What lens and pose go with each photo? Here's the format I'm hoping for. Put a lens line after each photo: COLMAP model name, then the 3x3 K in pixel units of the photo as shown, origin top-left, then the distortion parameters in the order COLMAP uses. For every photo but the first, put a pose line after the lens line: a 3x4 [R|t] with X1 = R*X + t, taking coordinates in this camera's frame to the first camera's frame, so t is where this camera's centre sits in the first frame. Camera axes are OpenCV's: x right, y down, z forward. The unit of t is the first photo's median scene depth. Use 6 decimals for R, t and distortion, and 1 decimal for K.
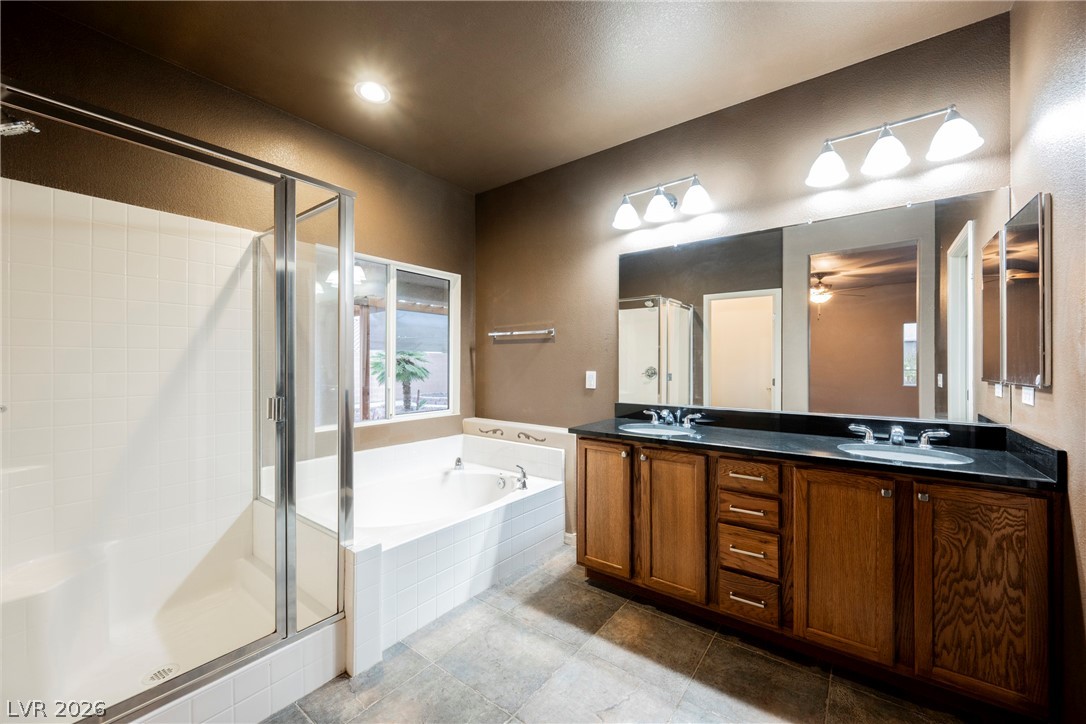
lens RADIAL K [[429.0, 0, 543.0], [0, 429.0, 362.0], [0, 0, 1]] dist [-0.000987, -0.000177]
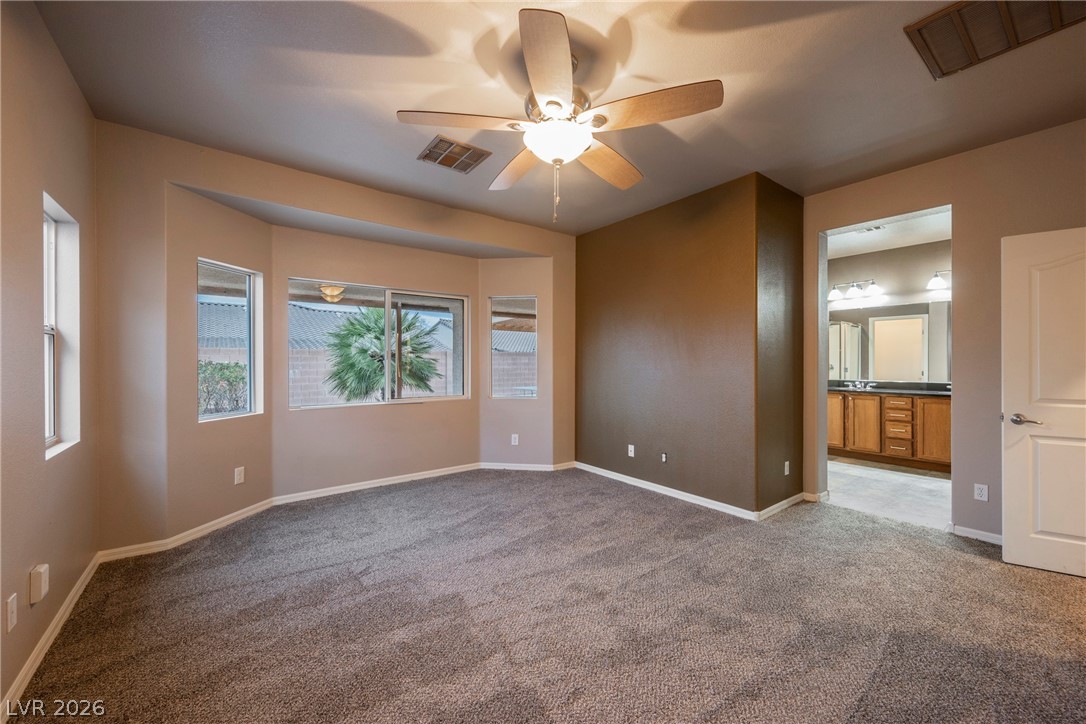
lens RADIAL K [[429.0, 0, 543.0], [0, 429.0, 362.0], [0, 0, 1]] dist [-0.000987, -0.000177]
pose [[0.966040, 0.001882, -0.258387, -0.937961], [-0.001273, 0.999996, 0.002524, 0.003592], [0.258391, -0.002109, 0.966038, -2.073662]]
